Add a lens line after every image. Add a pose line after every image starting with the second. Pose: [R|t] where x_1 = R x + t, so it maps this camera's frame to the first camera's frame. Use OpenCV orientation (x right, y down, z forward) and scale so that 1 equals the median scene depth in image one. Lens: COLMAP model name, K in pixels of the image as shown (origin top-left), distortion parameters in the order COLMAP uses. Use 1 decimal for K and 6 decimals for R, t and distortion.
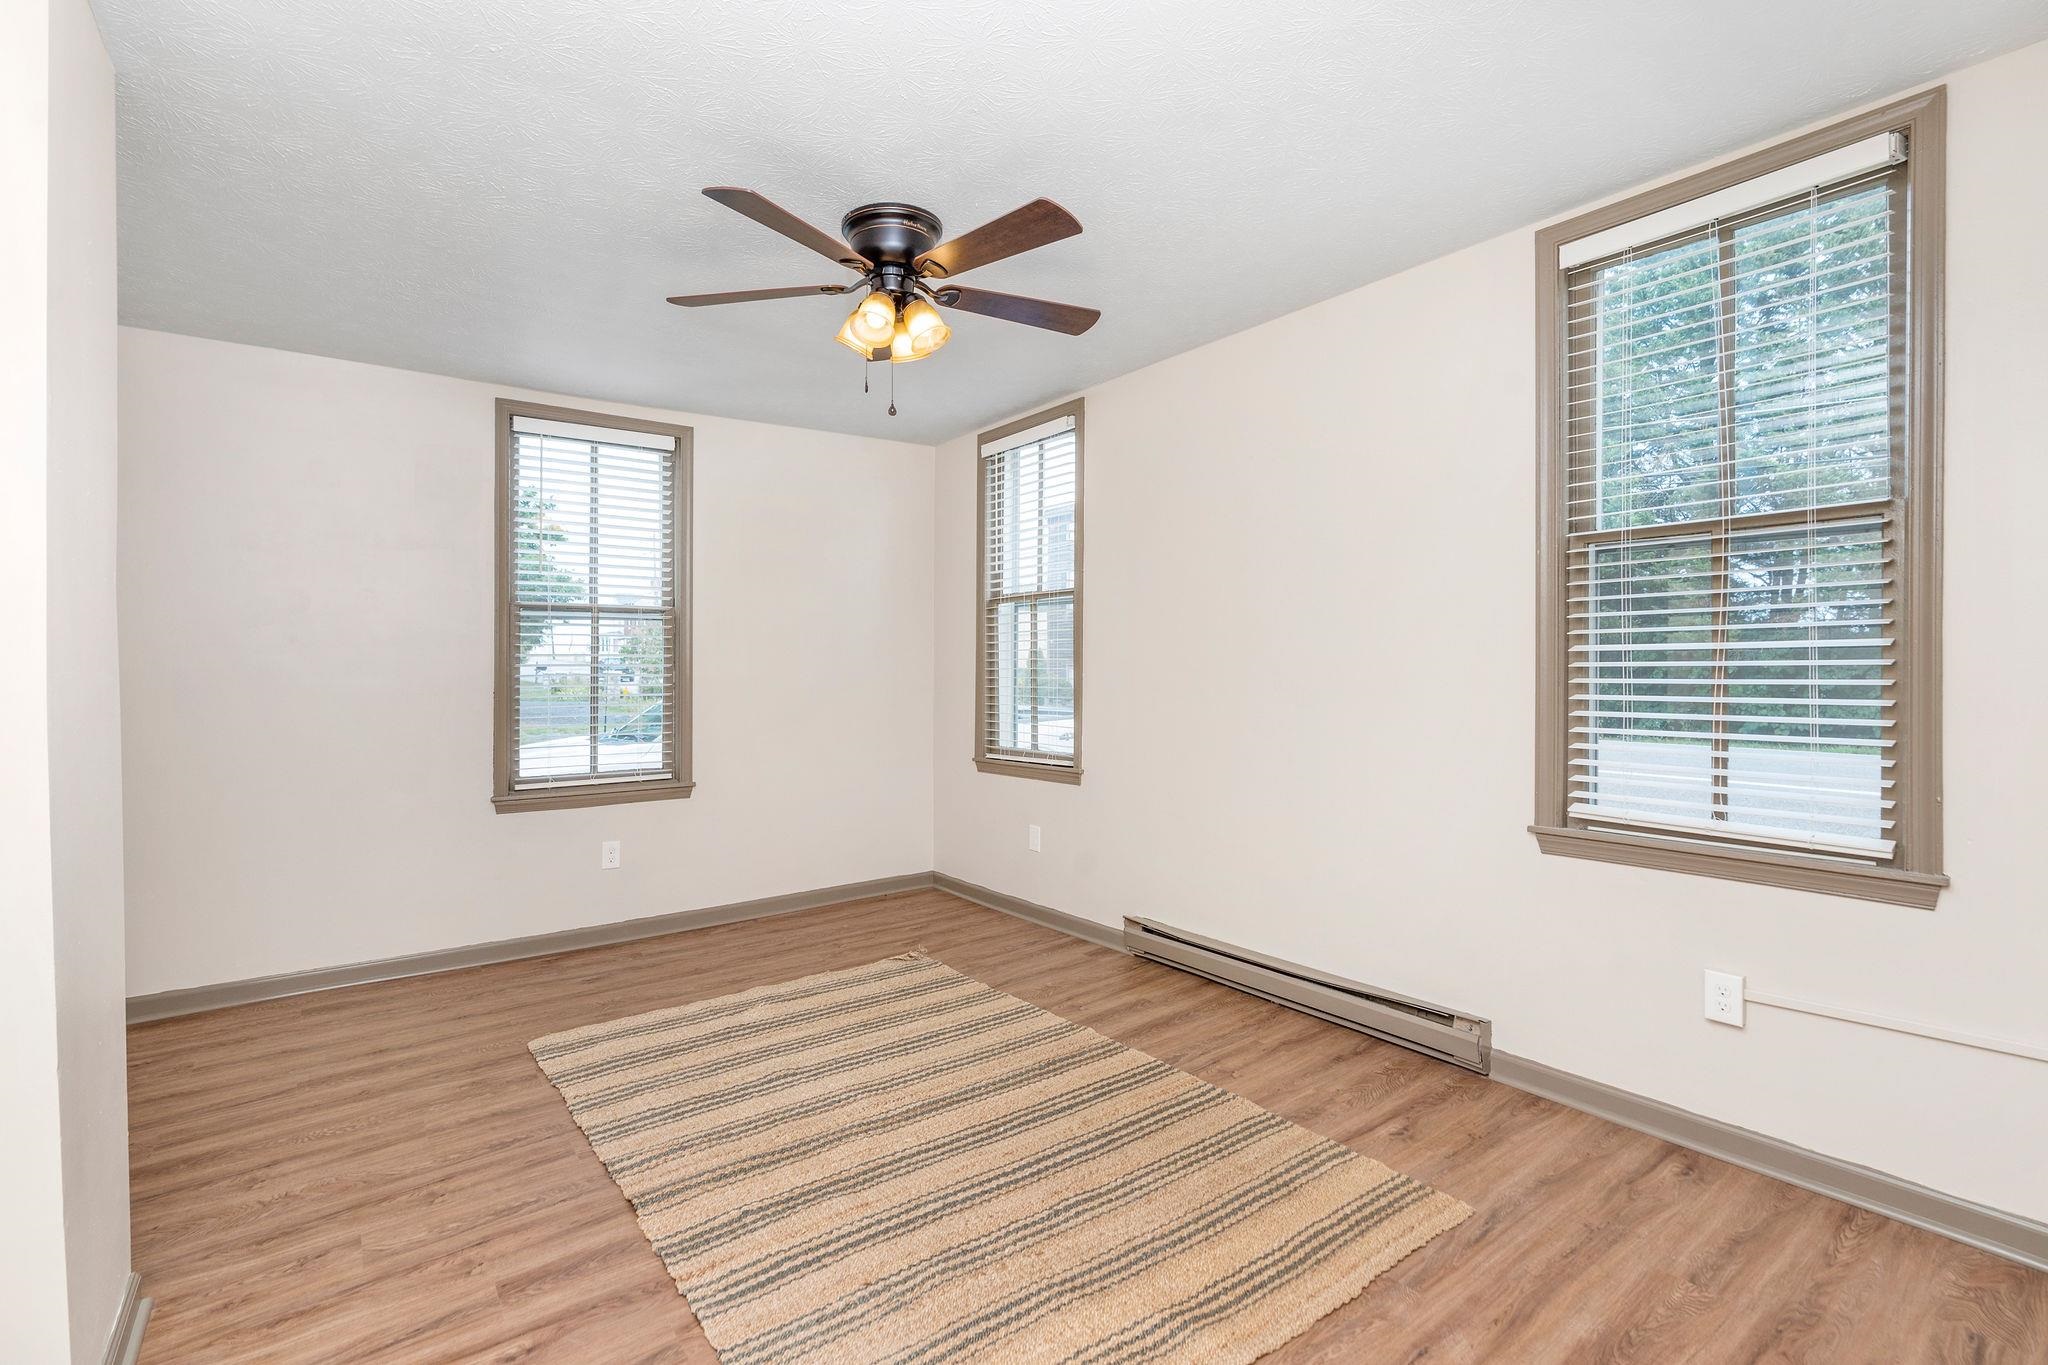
lens RADIAL K [[949.6, 0, 1008.5], [0, 949.6, 681.7], [0, 0, 1]] dist [-0.002975, 0.000128]
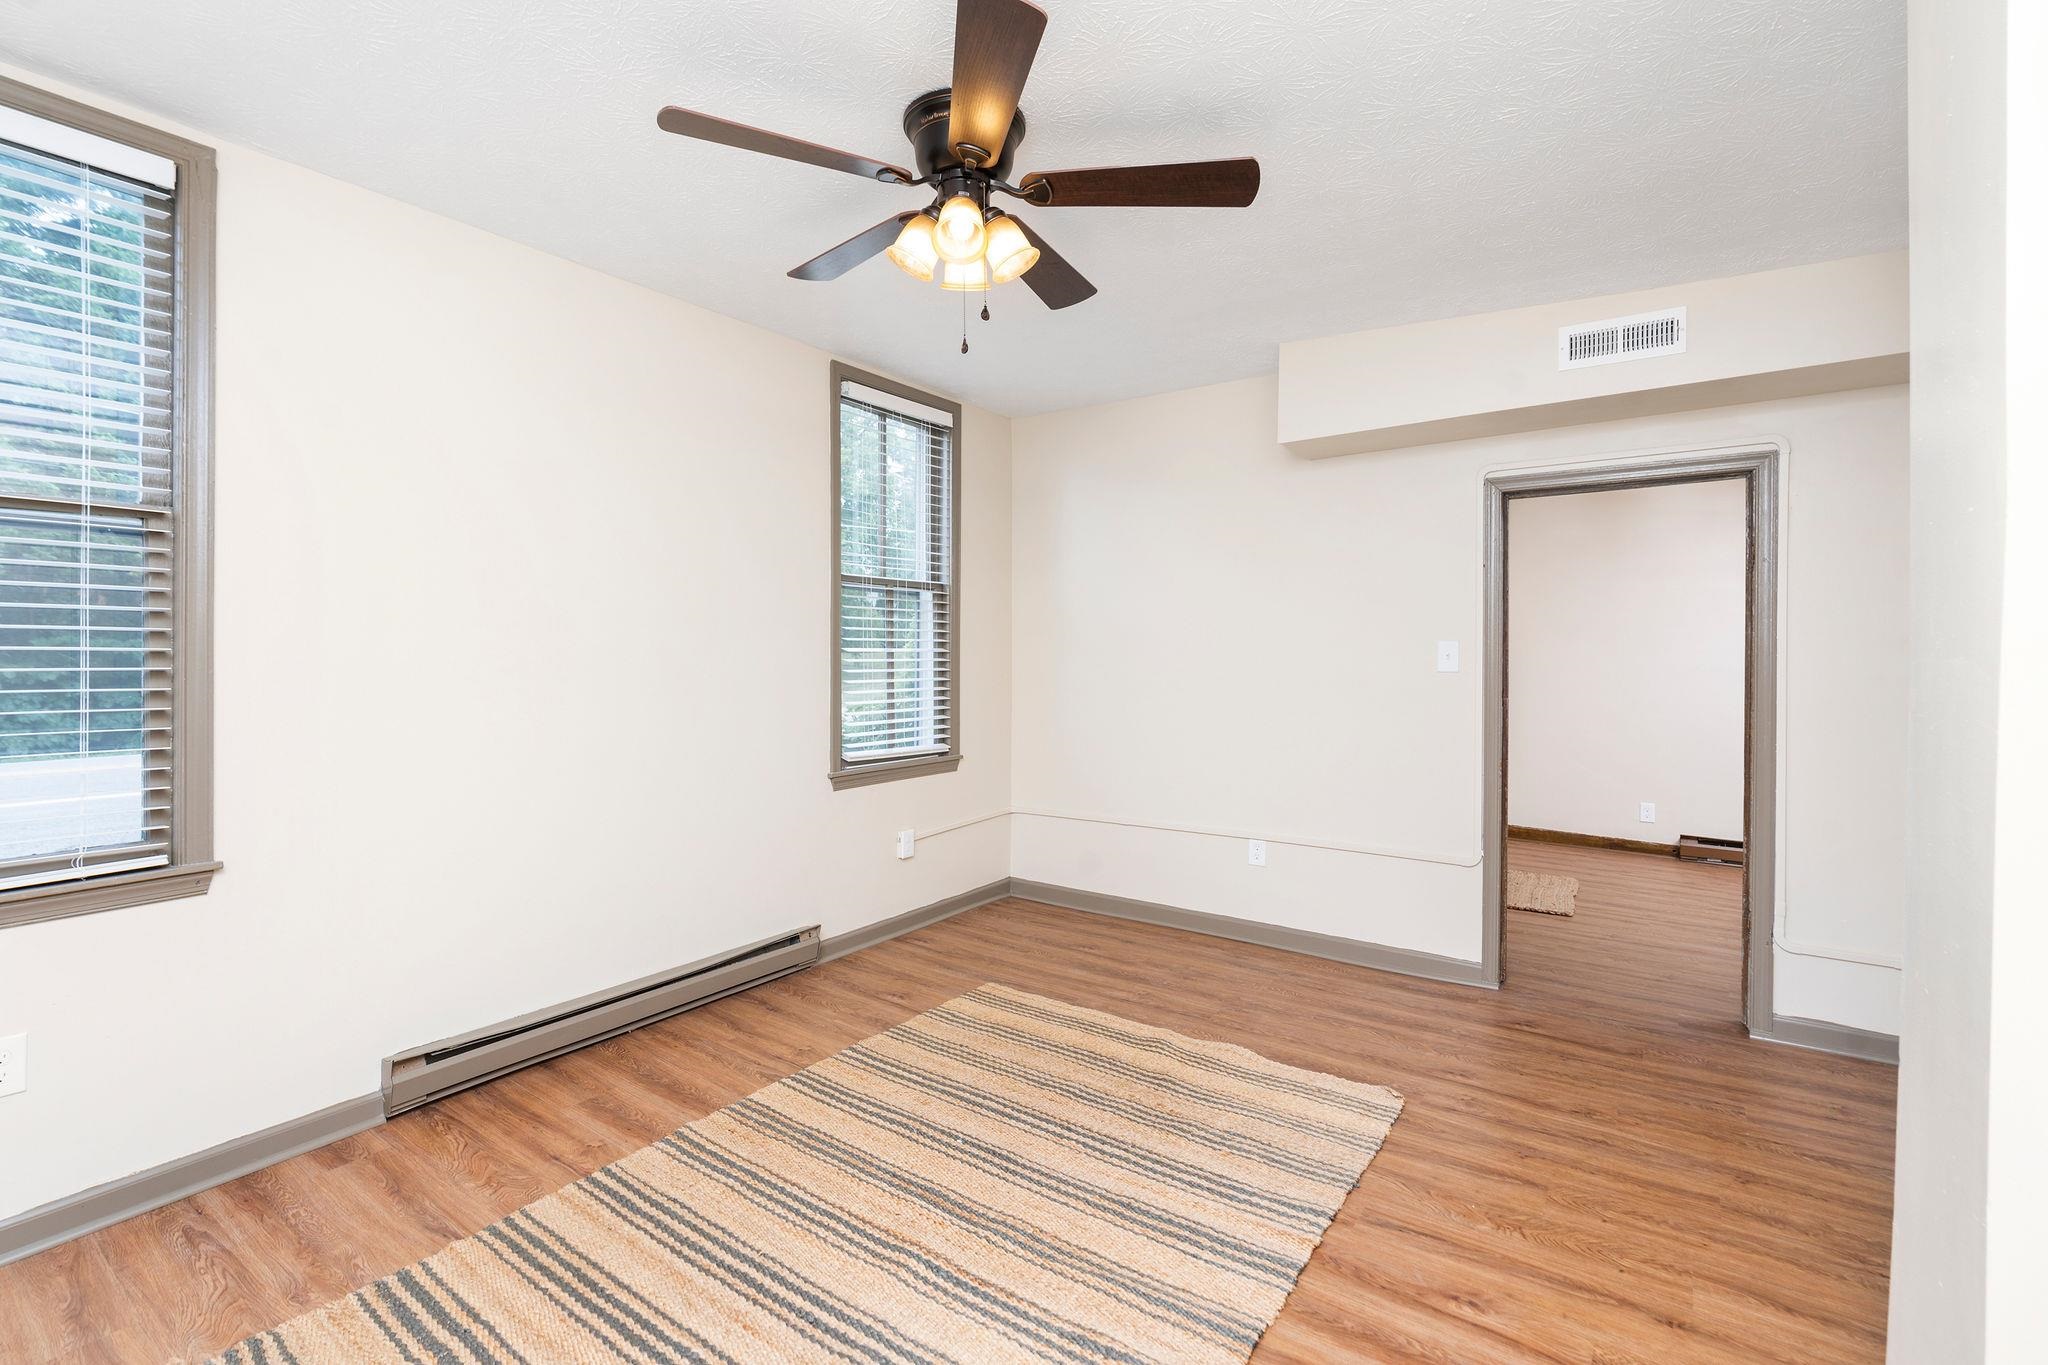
lens RADIAL K [[917.9, 0, 1026.4], [0, 917.9, 669.7], [0, 0, 1]] dist [-0.002099, -0.000028]
pose [[-0.310099, -0.003882, 0.950696, -0.769902], [0.028945, 0.999490, 0.013523, -0.011383], [-0.950264, 0.031711, -0.309828, 1.028423]]
